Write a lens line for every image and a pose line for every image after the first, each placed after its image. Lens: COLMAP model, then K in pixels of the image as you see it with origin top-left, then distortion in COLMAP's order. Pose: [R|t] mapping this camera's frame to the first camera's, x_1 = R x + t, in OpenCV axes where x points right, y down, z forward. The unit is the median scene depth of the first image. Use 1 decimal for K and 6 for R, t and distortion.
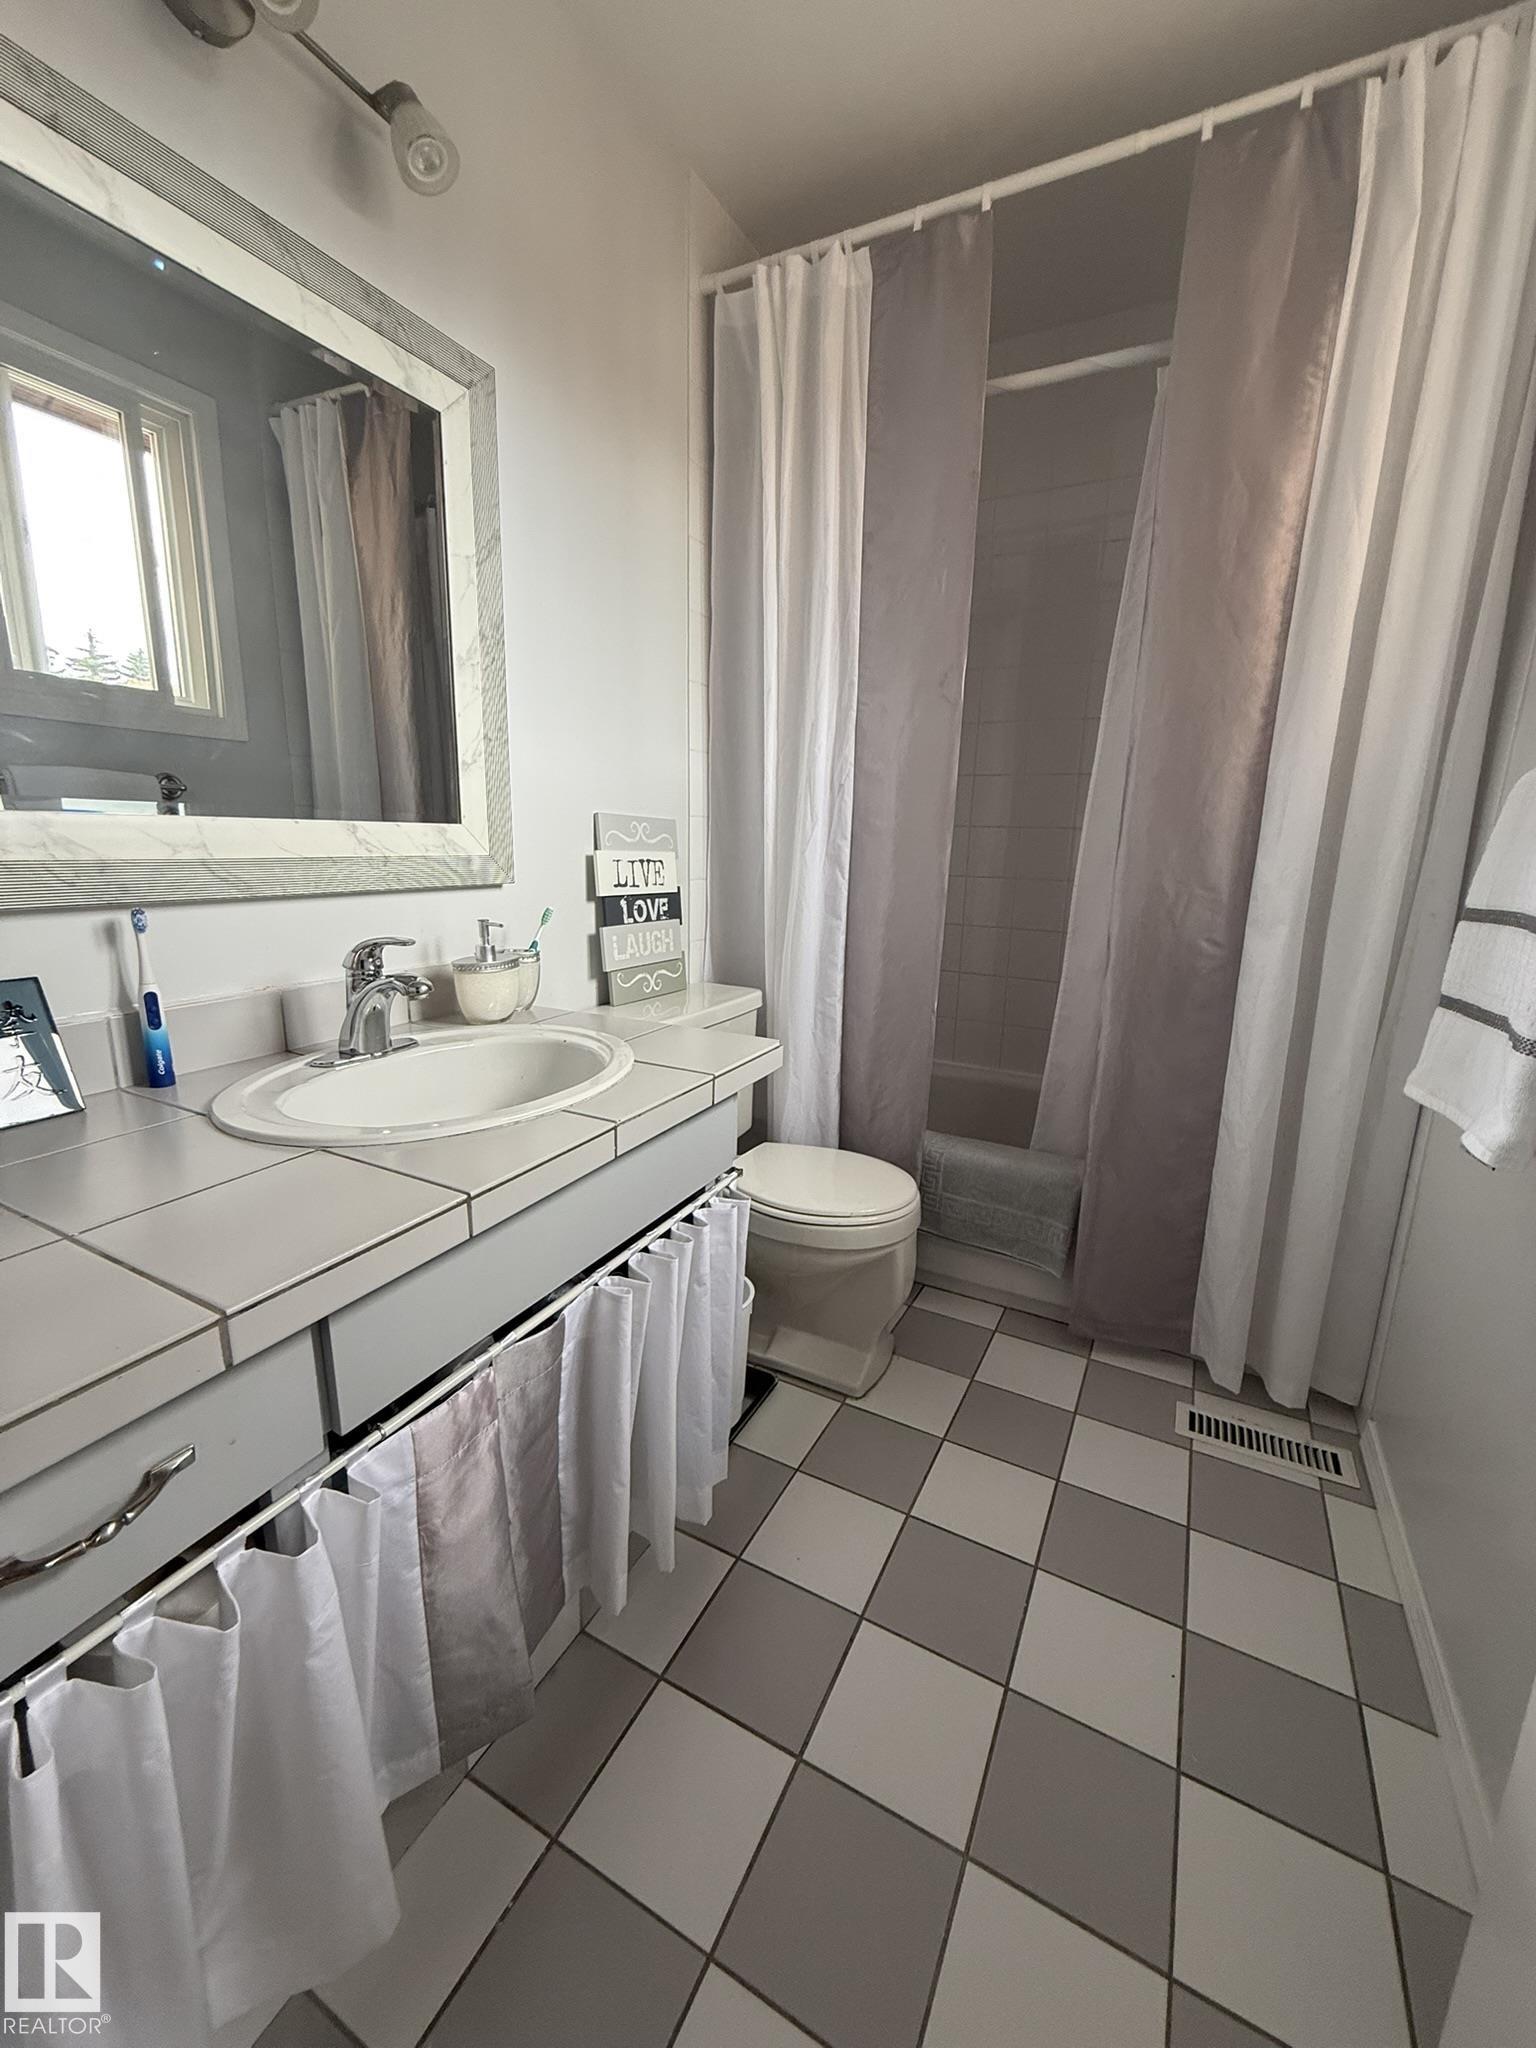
lens RADIAL K [[815.9, 0, 773.3], [0, 815.9, 1018.1], [0, 0, 1]] dist [0.000094, 0.000230]
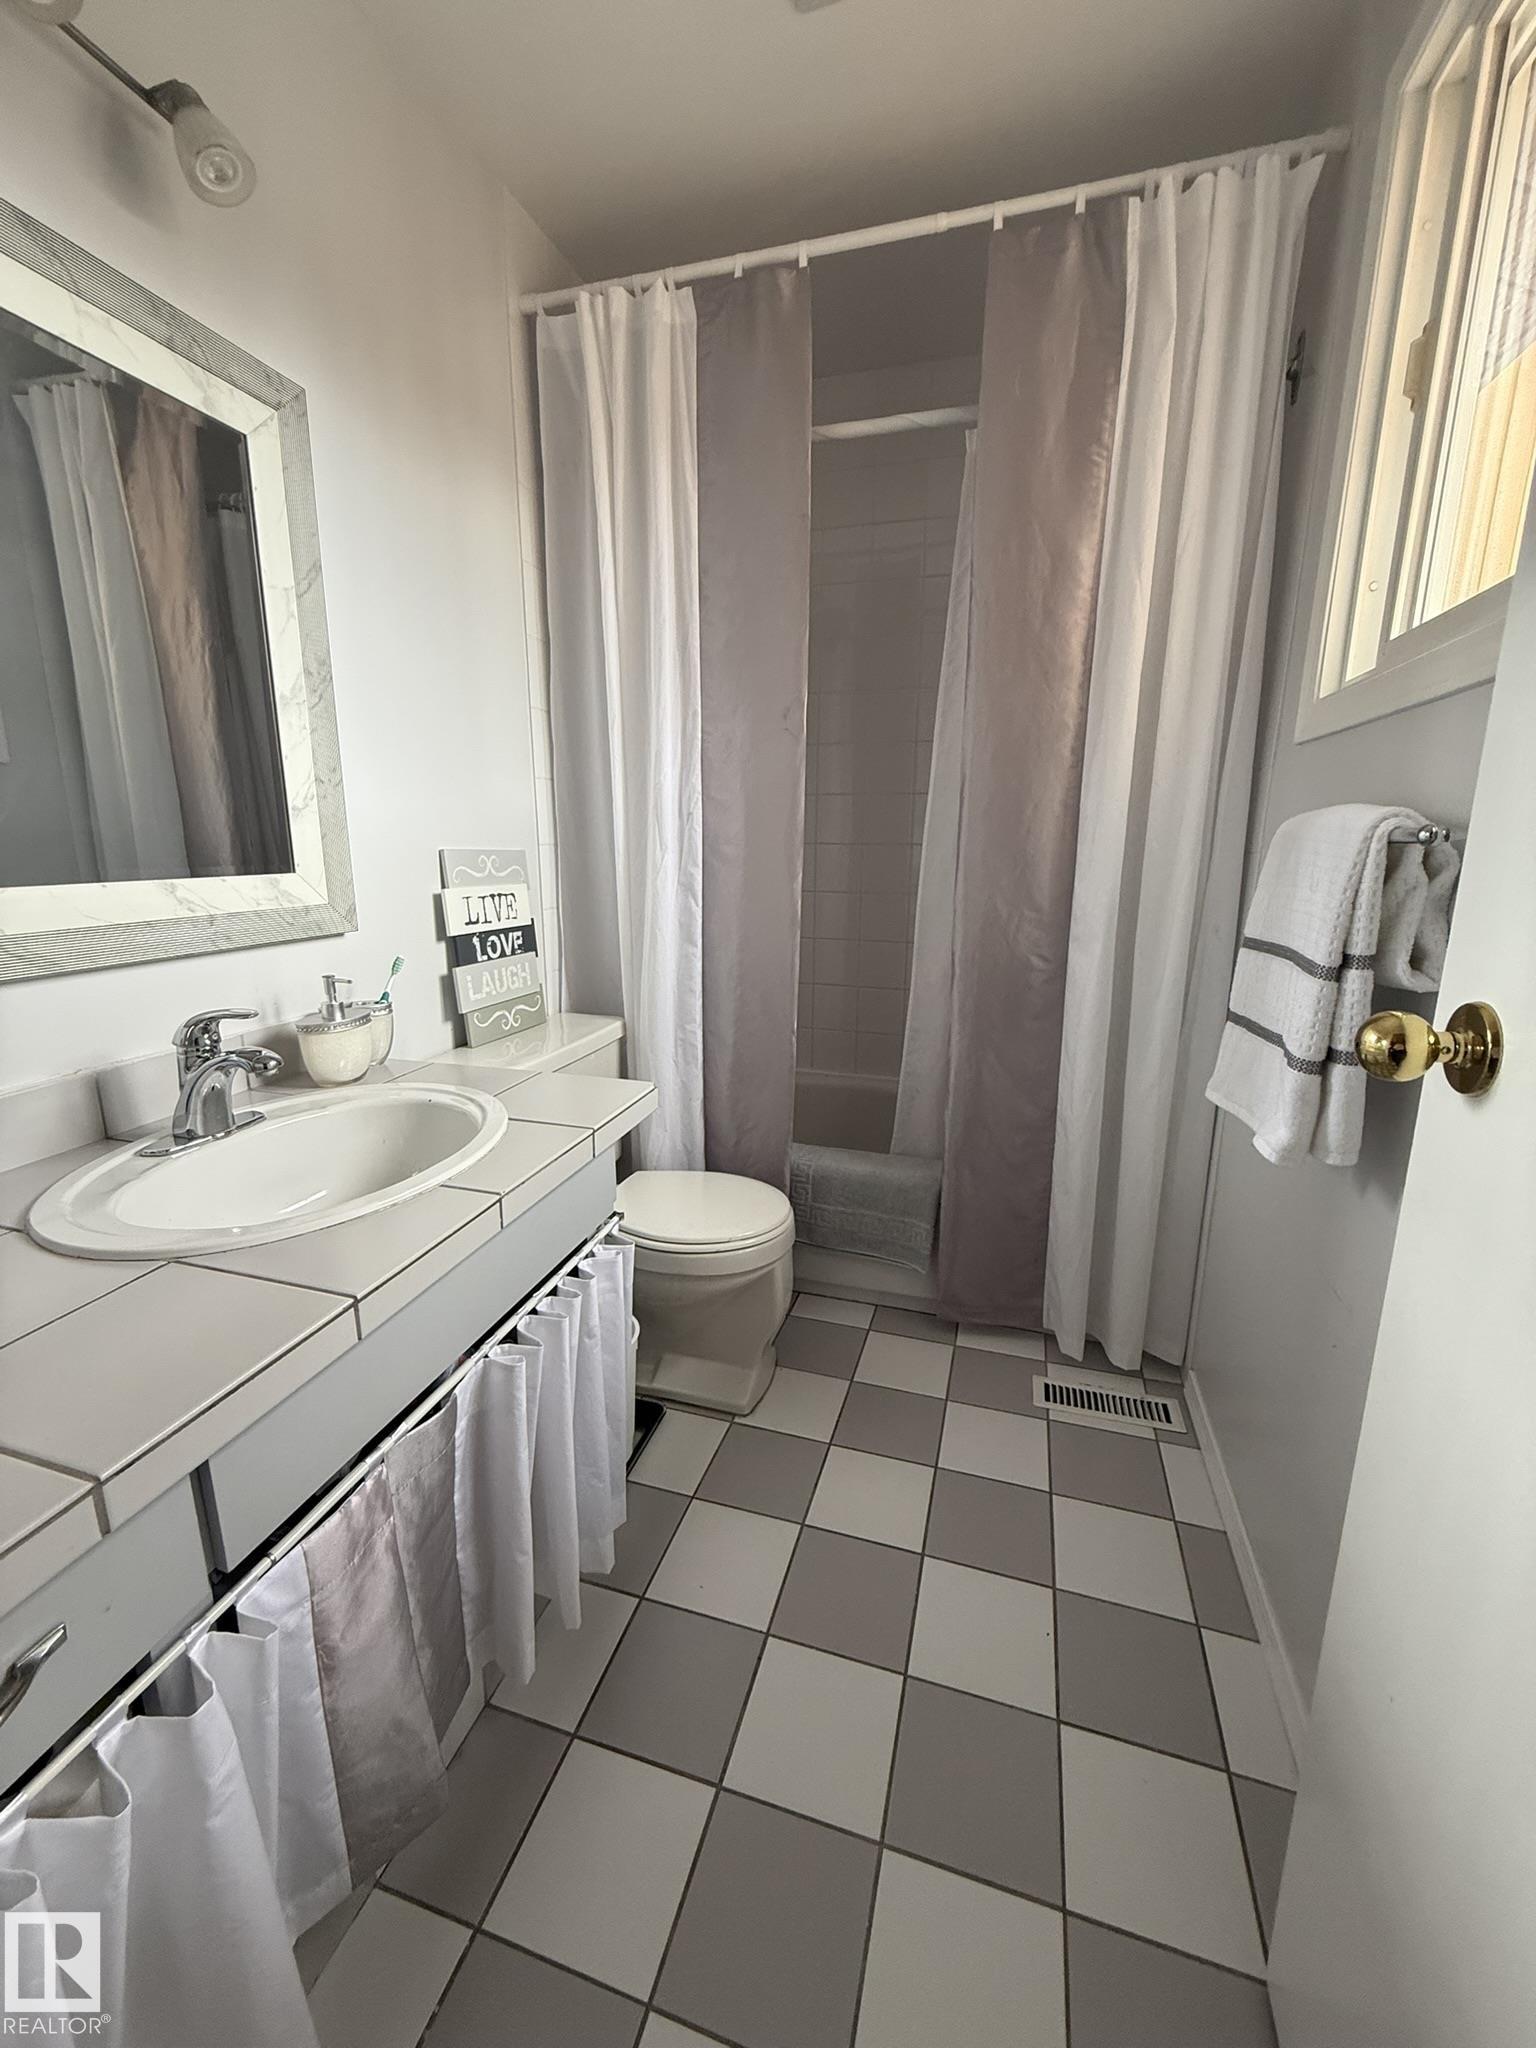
lens RADIAL K [[815.9, 0, 772.4], [0, 815.9, 1018.2], [0, 0, 1]] dist [0.000094, 0.000230]
pose [[0.981877, -0.057839, 0.180480, -0.022983], [0.056983, 0.998326, 0.009927, -0.048440], [-0.180752, 0.000538, 0.983528, -0.018072]]
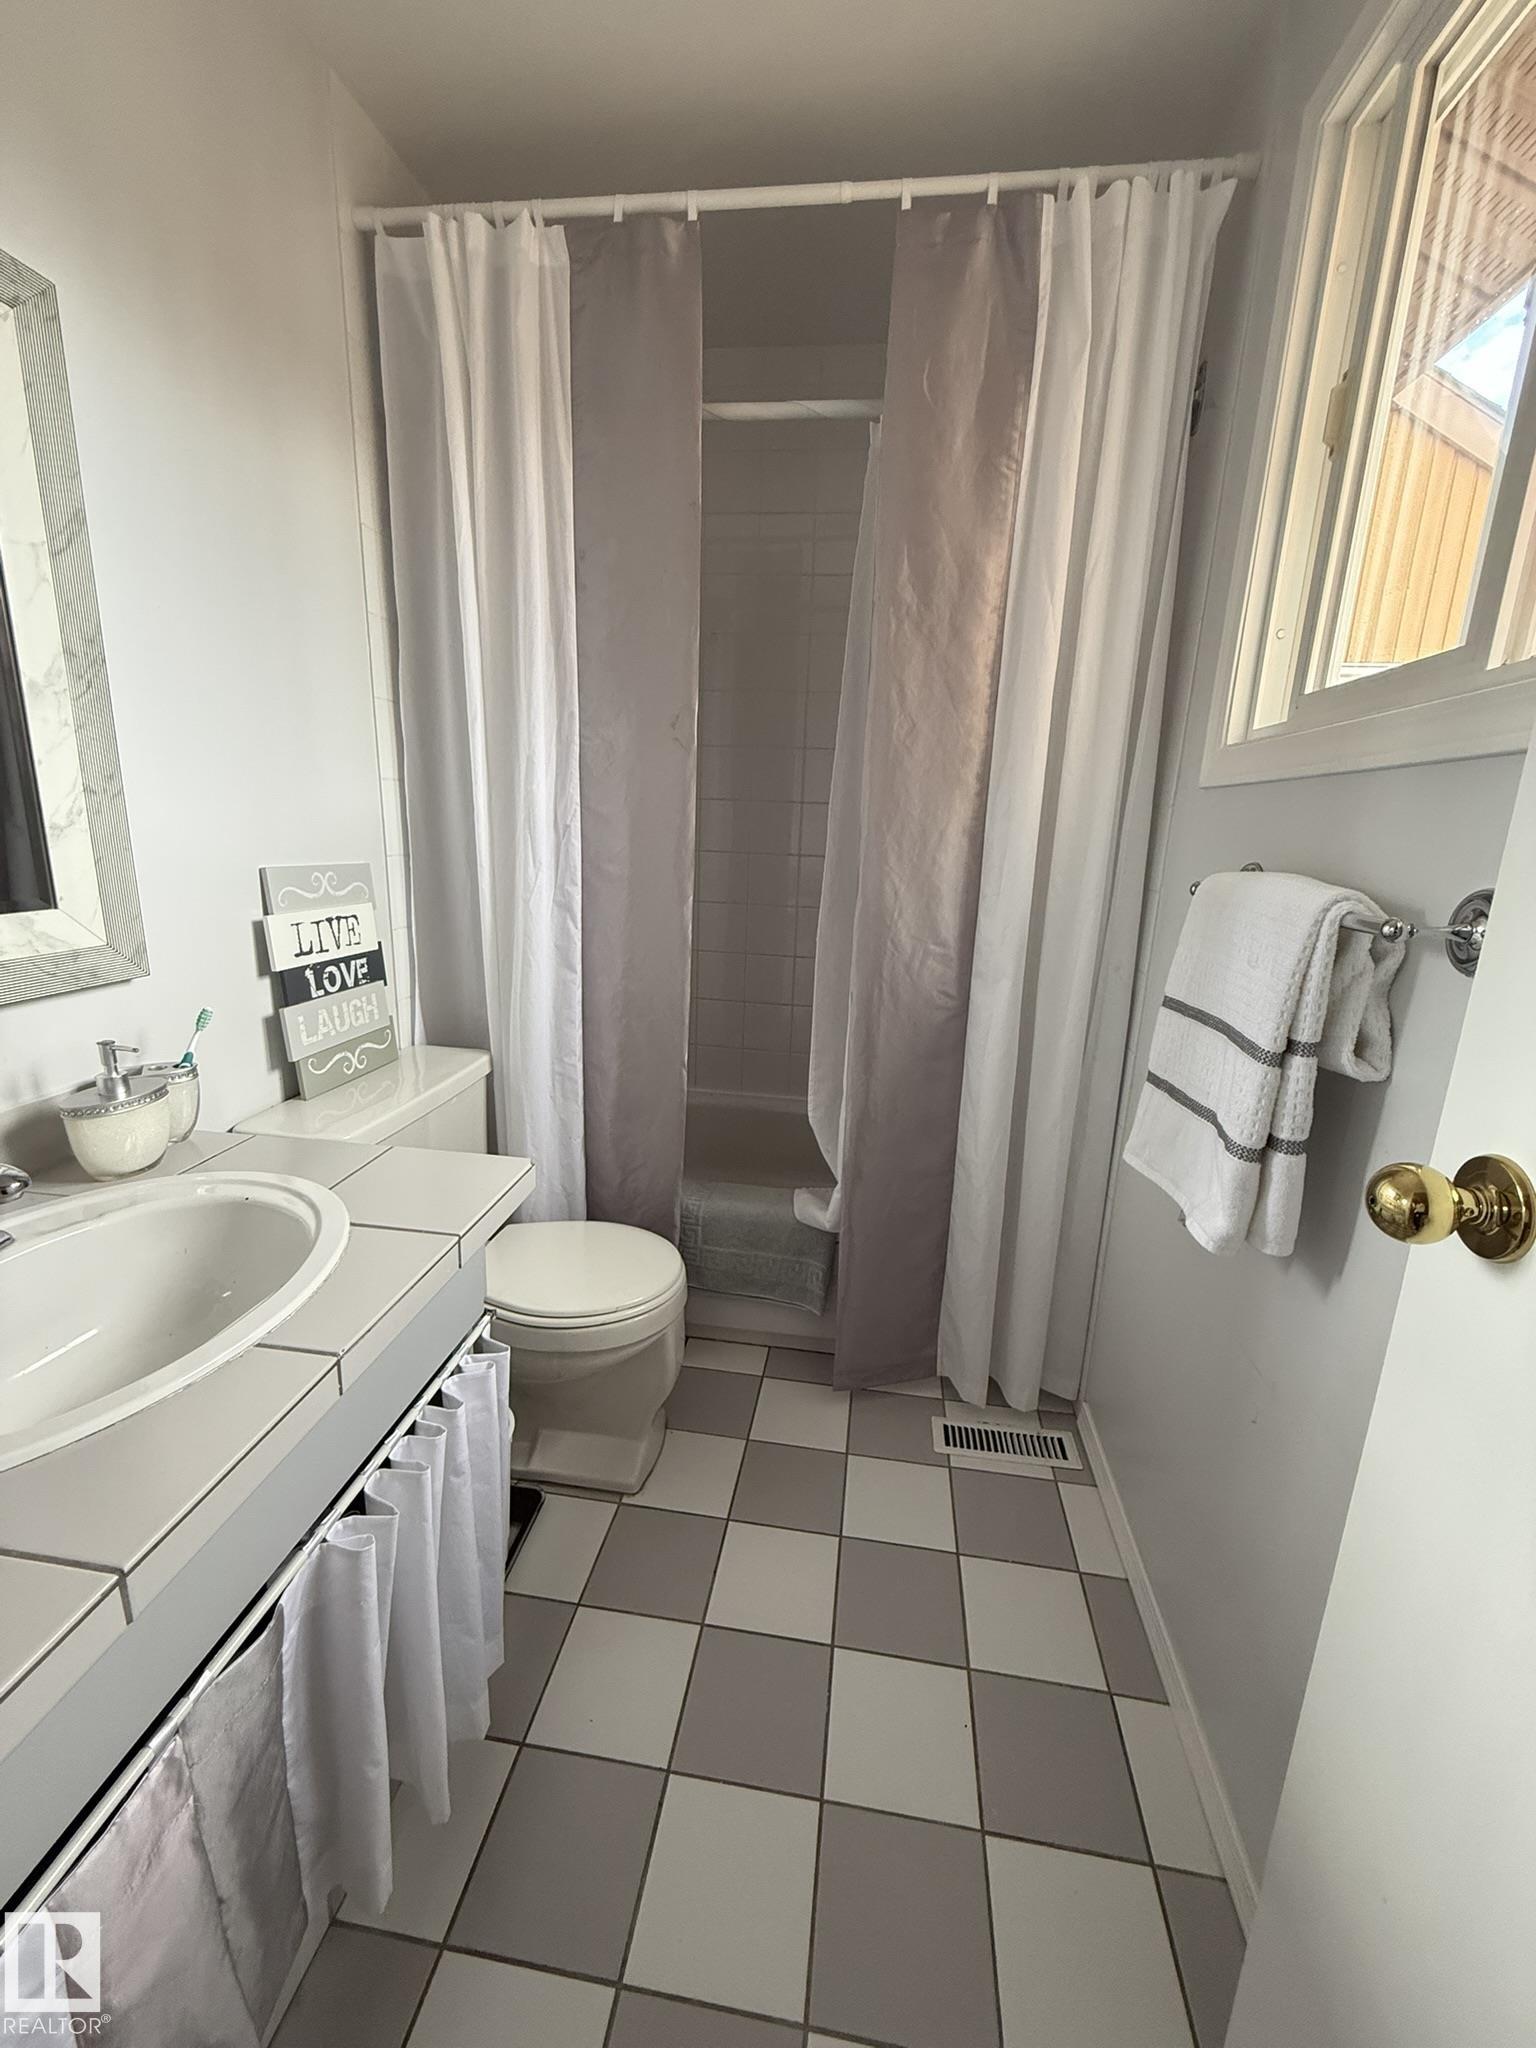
lens RADIAL K [[815.9, 0, 770.7], [0, 815.9, 1017.8], [0, 0, 1]] dist [0.000094, 0.000230]
pose [[0.941457, -0.068119, 0.330179, -0.025281], [0.057981, 0.997497, 0.040470, -0.128597], [-0.332109, -0.018957, 0.943050, 0.086506]]
